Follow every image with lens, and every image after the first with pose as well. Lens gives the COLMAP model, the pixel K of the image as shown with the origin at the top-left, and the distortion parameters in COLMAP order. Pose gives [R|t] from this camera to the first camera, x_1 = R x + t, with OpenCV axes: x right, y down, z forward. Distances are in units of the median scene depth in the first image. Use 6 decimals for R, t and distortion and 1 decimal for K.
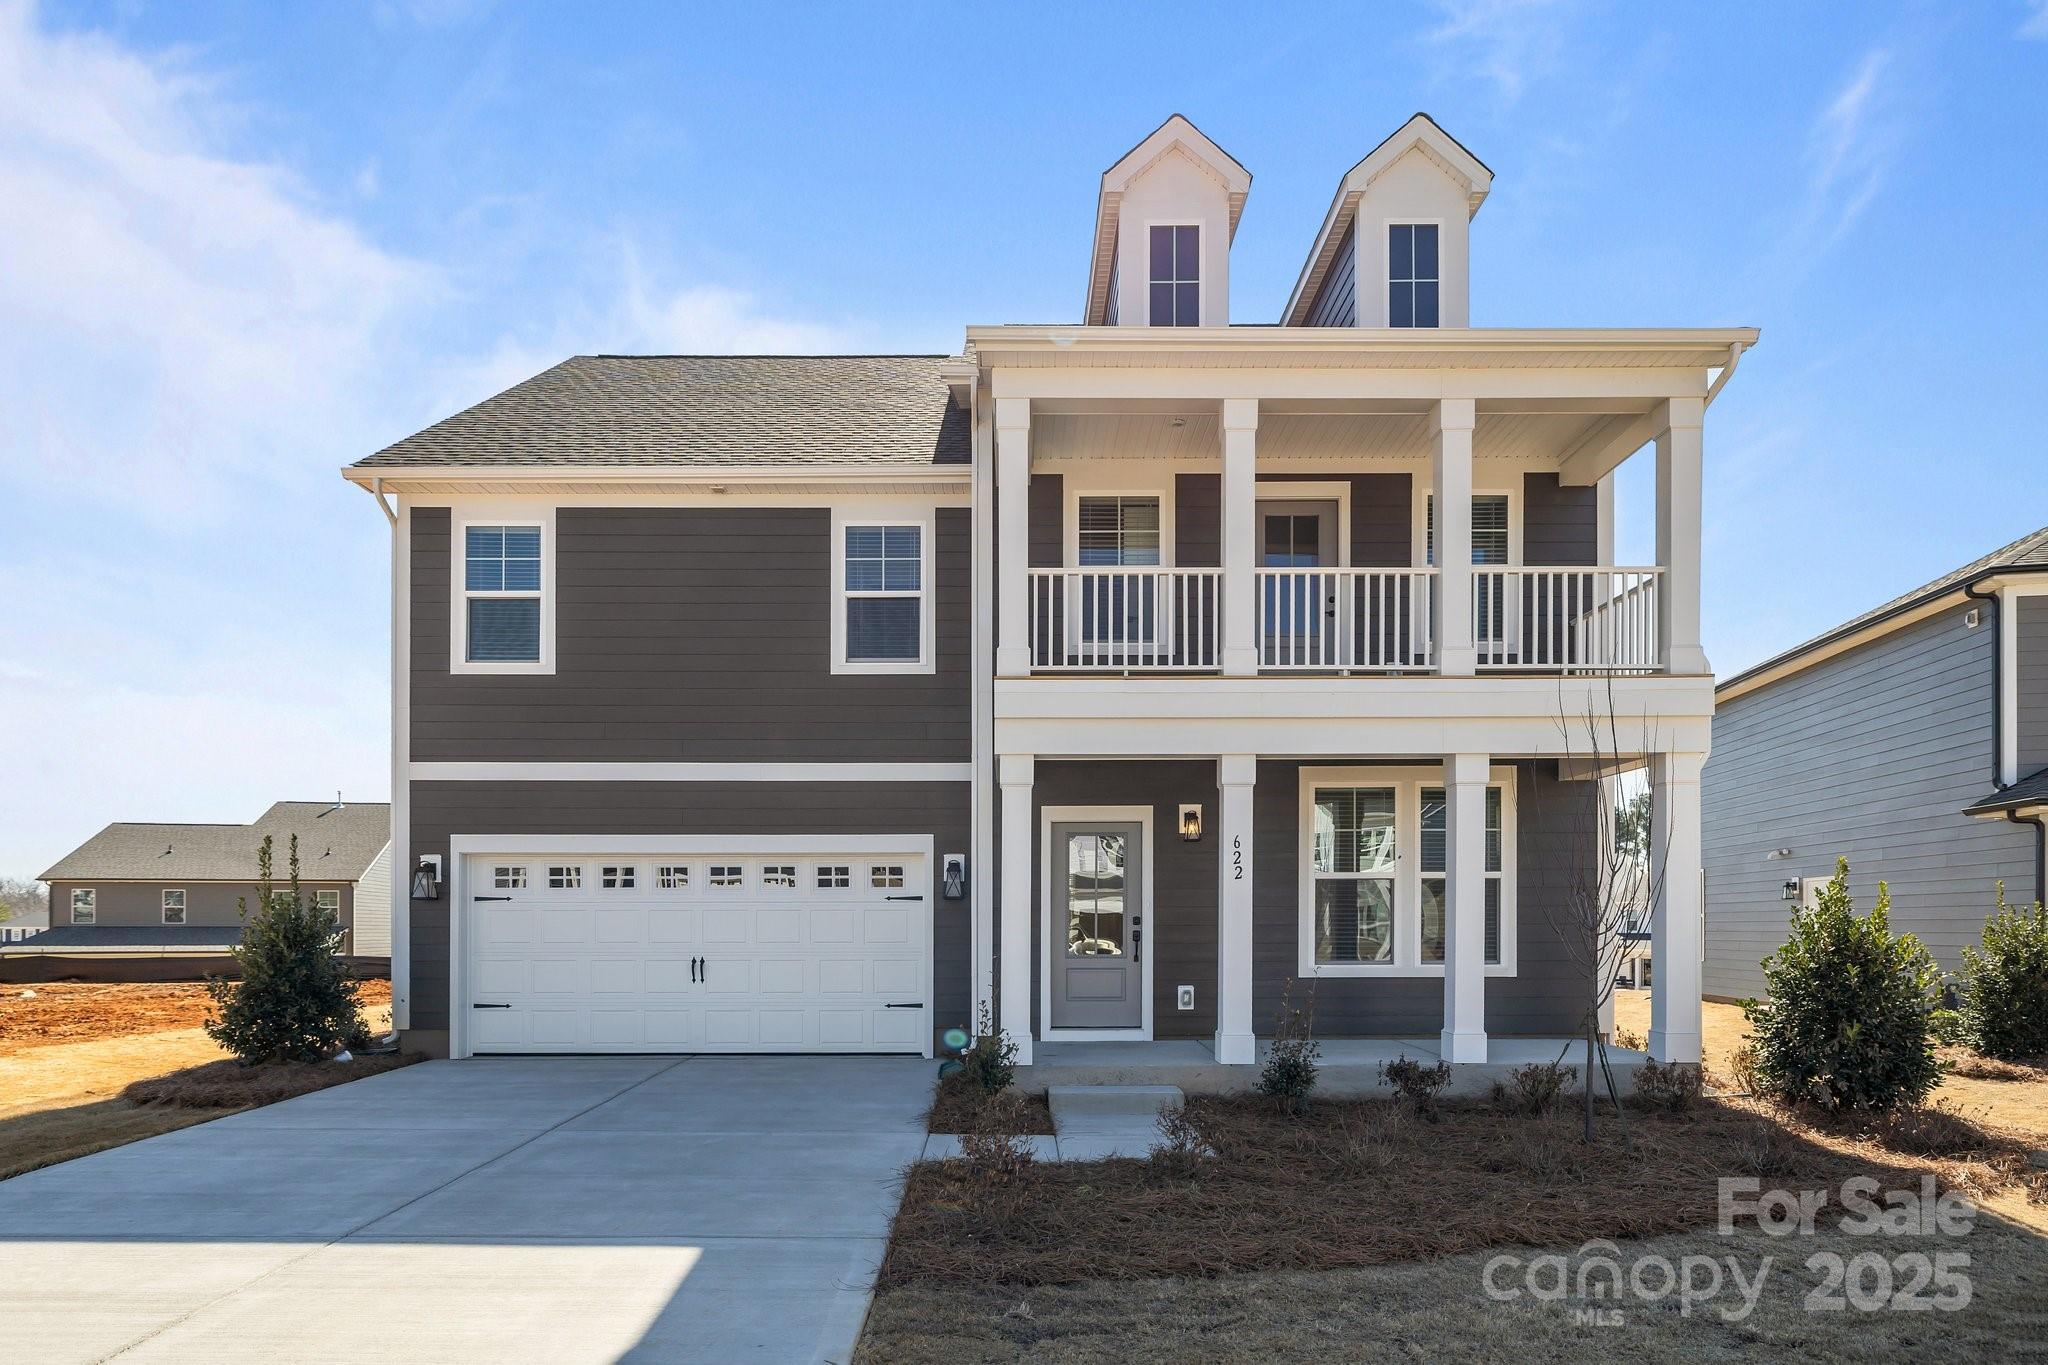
lens RADIAL K [[1084.8, 0, 1023.9], [0, 1084.8, 693.7], [0, 0, 1]] dist [0.012610, -0.000311]
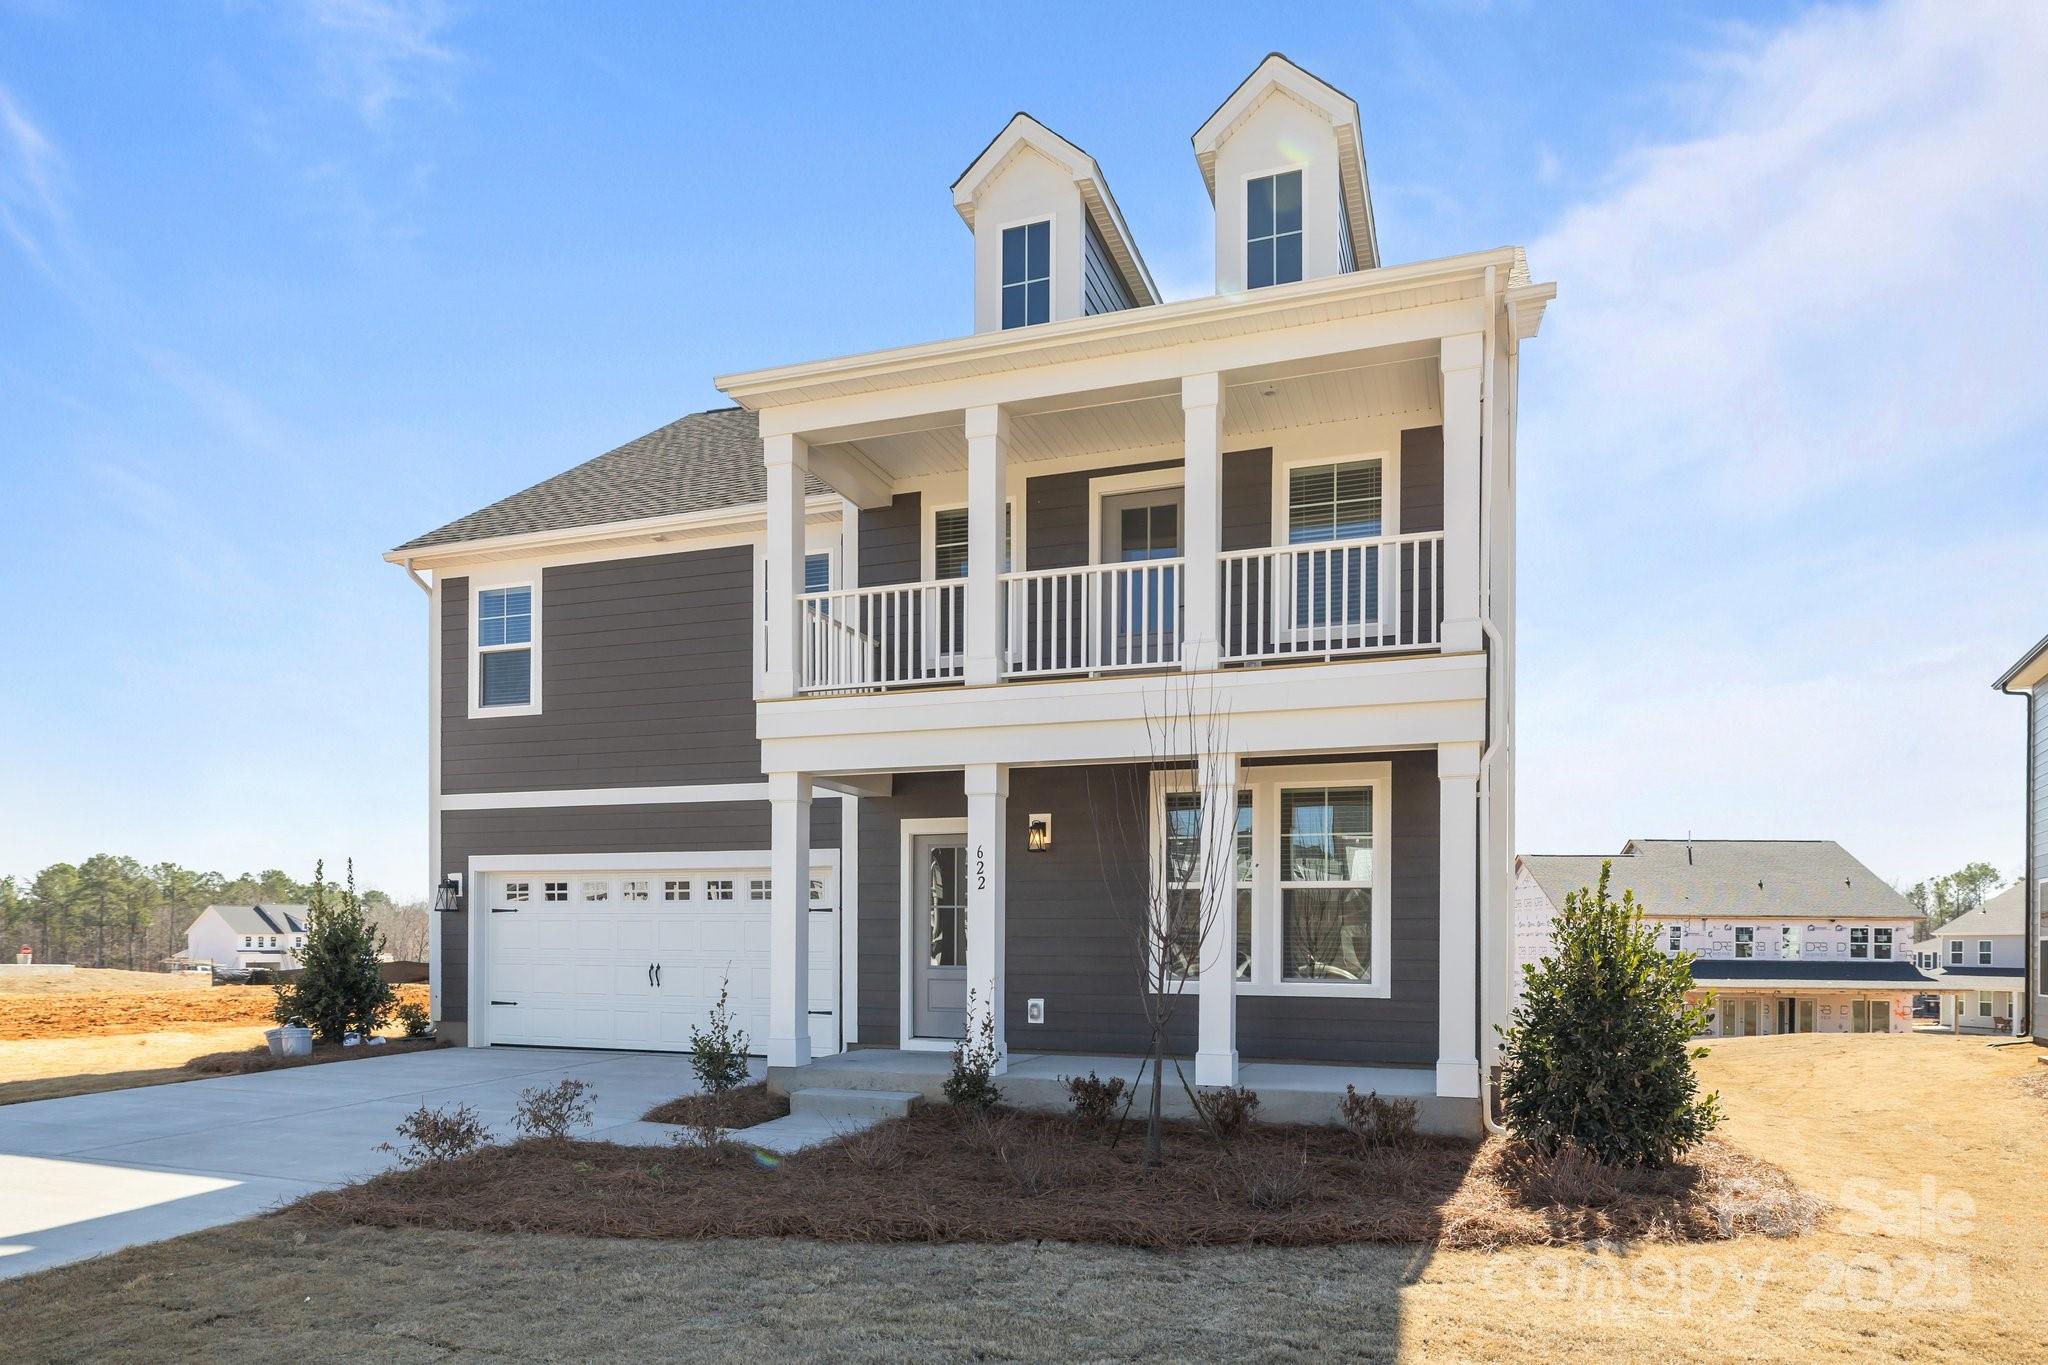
lens RADIAL K [[1166.0, 0, 1028.6], [0, 1166.0, 678.4], [0, 0, 1]] dist [-0.000180, 0.002754]
pose [[0.946326, -0.064597, -0.316693, 0.466502], [0.061733, 0.997910, -0.019080, -0.000128], [0.317263, -0.001495, 0.948336, -0.000605]]
